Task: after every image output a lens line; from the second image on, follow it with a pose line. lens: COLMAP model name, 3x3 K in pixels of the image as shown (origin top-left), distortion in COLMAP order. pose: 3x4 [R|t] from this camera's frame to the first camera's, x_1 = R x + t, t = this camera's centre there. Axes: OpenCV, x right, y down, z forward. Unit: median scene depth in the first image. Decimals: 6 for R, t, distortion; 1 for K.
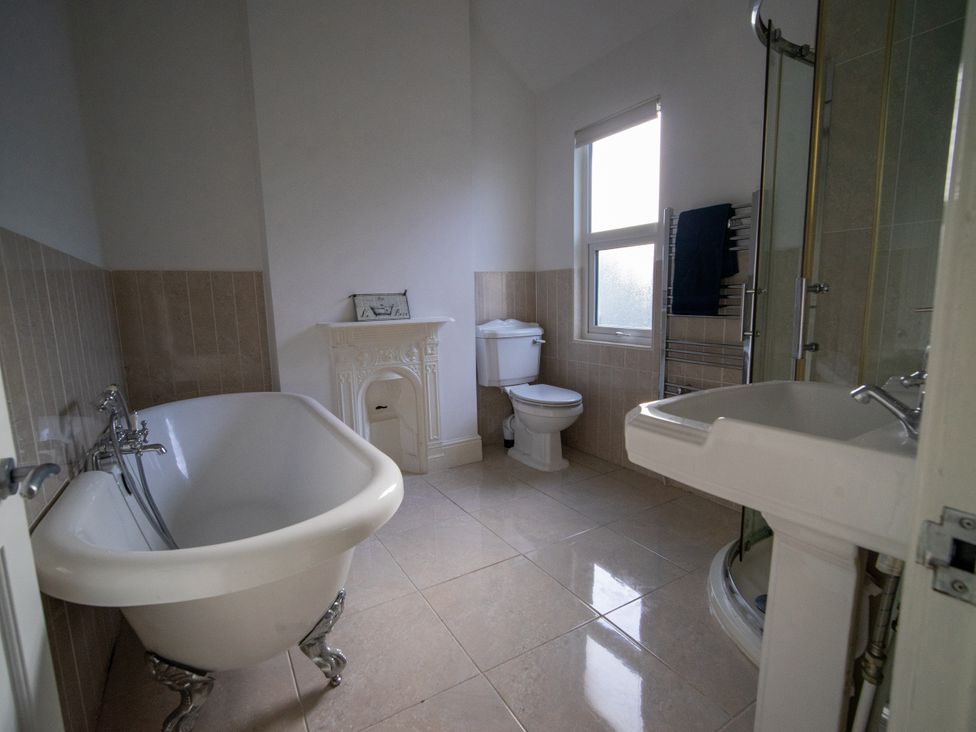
lens RADIAL K [[476.7, 0, 482.8], [0, 476.7, 366.9], [0, 0, 1]] dist [-0.010427, 0.003042]
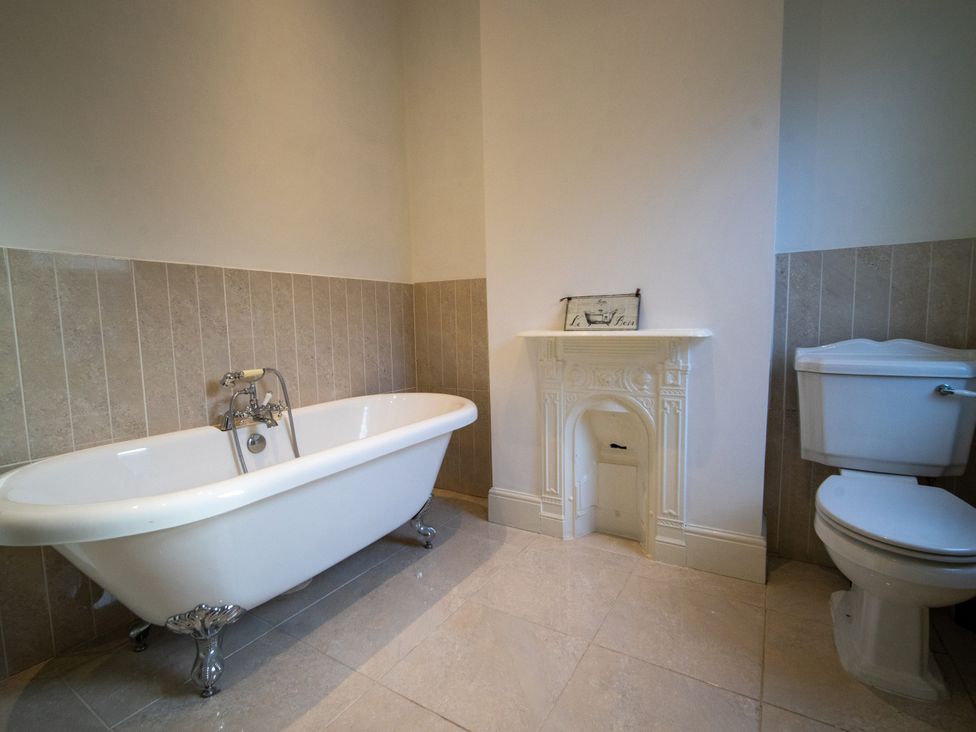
lens RADIAL K [[476.7, 0, 483.4], [0, 476.7, 365.8], [0, 0, 1]] dist [-0.010427, 0.003042]
pose [[0.462755, 0.100357, -0.880787, 0.362915], [-0.116171, 0.991868, 0.051979, -0.059750], [0.878841, 0.078269, 0.470651, 0.483706]]
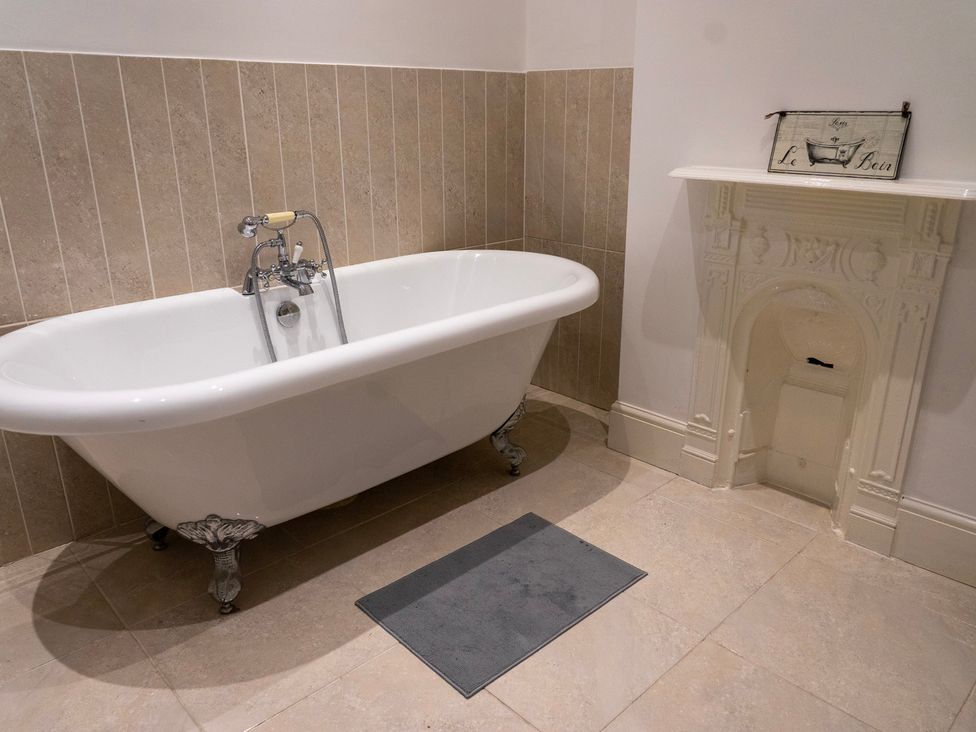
lens RADIAL K [[737.6, 0, 486.7], [0, 737.6, 362.8], [0, 0, 1]] dist [-0.024394, 0.014602]
pose [[0.228953, 0.345125, -0.910203, 0.400008], [-0.139617, 0.937015, 0.320172, -0.108652], [0.963373, 0.053775, 0.262718, 0.529793]]
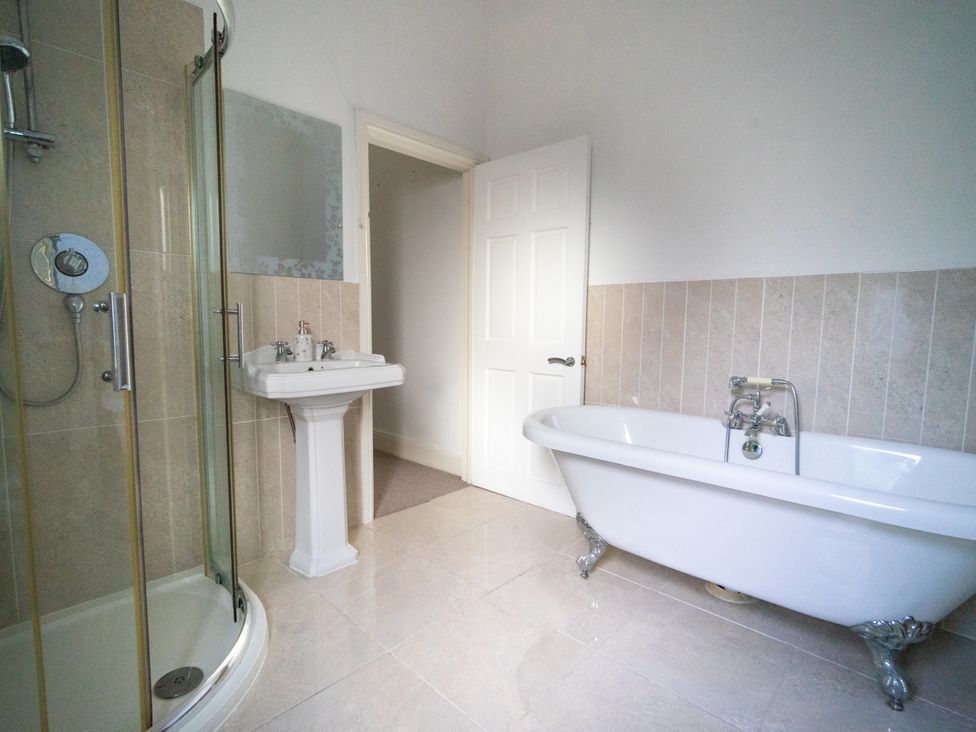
lens RADIAL K [[476.7, 0, 488.7], [0, 476.7, 363.0], [0, 0, 1]] dist [-0.010427, 0.003042]
pose [[-0.960557, 0.056217, -0.272342, 0.165218], [-0.010330, 0.971464, 0.236963, -0.162410], [0.277892, 0.230430, -0.932565, 1.055623]]
